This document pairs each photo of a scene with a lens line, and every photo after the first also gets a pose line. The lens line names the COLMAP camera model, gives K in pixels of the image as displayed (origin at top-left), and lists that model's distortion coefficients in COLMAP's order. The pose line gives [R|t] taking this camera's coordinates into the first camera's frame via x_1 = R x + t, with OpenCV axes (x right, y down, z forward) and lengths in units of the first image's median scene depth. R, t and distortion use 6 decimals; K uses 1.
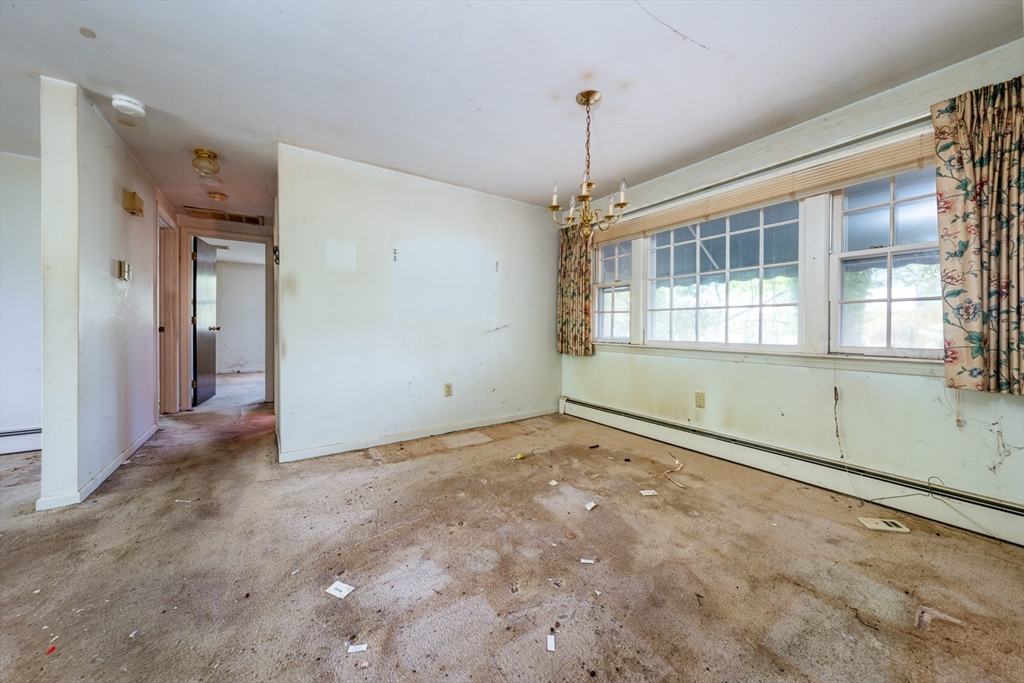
lens RADIAL K [[355.8, 0, 521.0], [0, 355.8, 319.7], [0, 0, 1]] dist [0.000495, -0.000004]
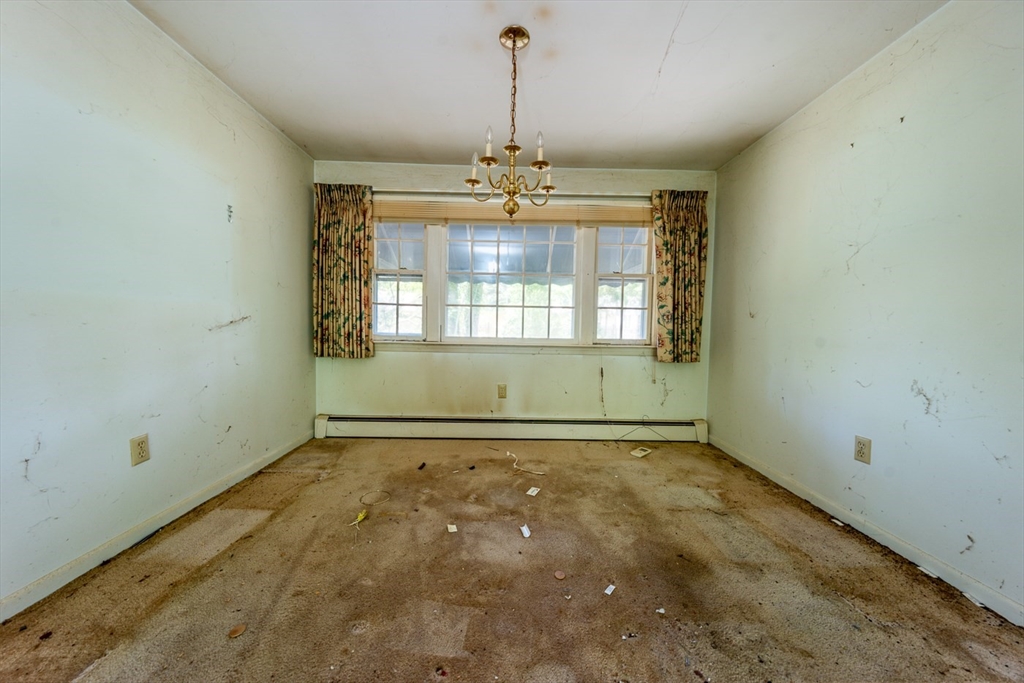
lens RADIAL K [[345.8, 0, 511.7], [0, 345.8, 334.2], [0, 0, 1]] dist [-0.001147, -0.000154]
pose [[0.570405, -0.014848, 0.821229, -0.334471], [-0.033199, 0.998603, 0.041114, 0.008011], [-0.820692, -0.050716, 0.569115, 0.381194]]
